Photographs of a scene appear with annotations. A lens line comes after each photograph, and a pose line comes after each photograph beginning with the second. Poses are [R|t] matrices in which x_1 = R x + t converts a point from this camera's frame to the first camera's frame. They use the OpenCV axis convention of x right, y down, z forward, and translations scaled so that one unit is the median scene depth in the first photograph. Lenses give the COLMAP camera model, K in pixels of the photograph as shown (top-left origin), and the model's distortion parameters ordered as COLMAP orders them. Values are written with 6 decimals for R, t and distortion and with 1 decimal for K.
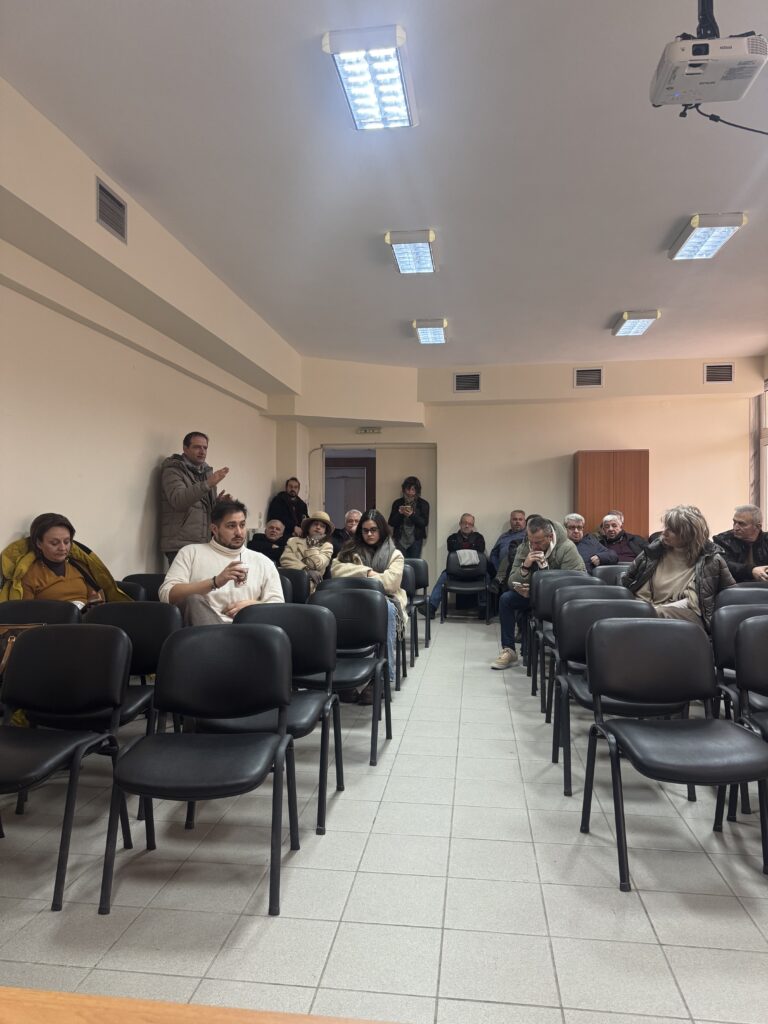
lens RADIAL K [[715.3, 0, 384.0], [0, 715.3, 512.0], [0, 0, 1]] dist [0.075999, -0.096008]
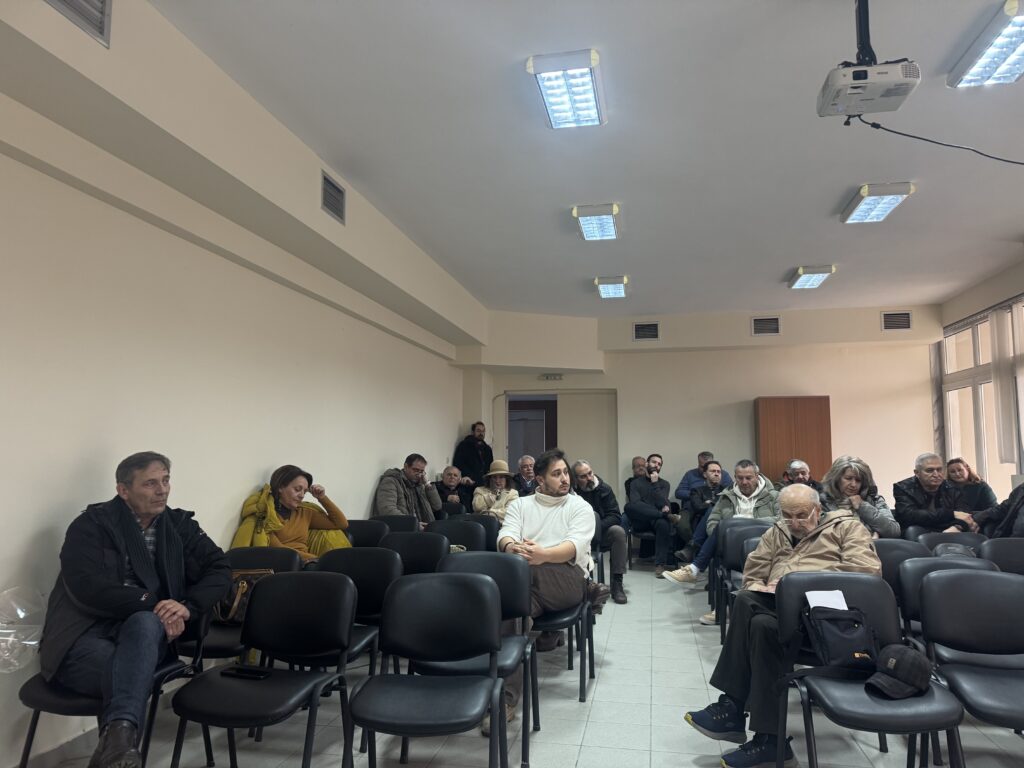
lens RADIAL K [[715.3, 0, 516.3], [0, 715.3, 385.6], [0, 0, 1]] dist [0.075999, -0.096008]
pose [[0.998238, -0.005660, -0.059074, -0.031008], [0.000279, 0.995878, -0.090697, -0.024909], [0.059344, 0.090521, 0.994125, -0.095548]]
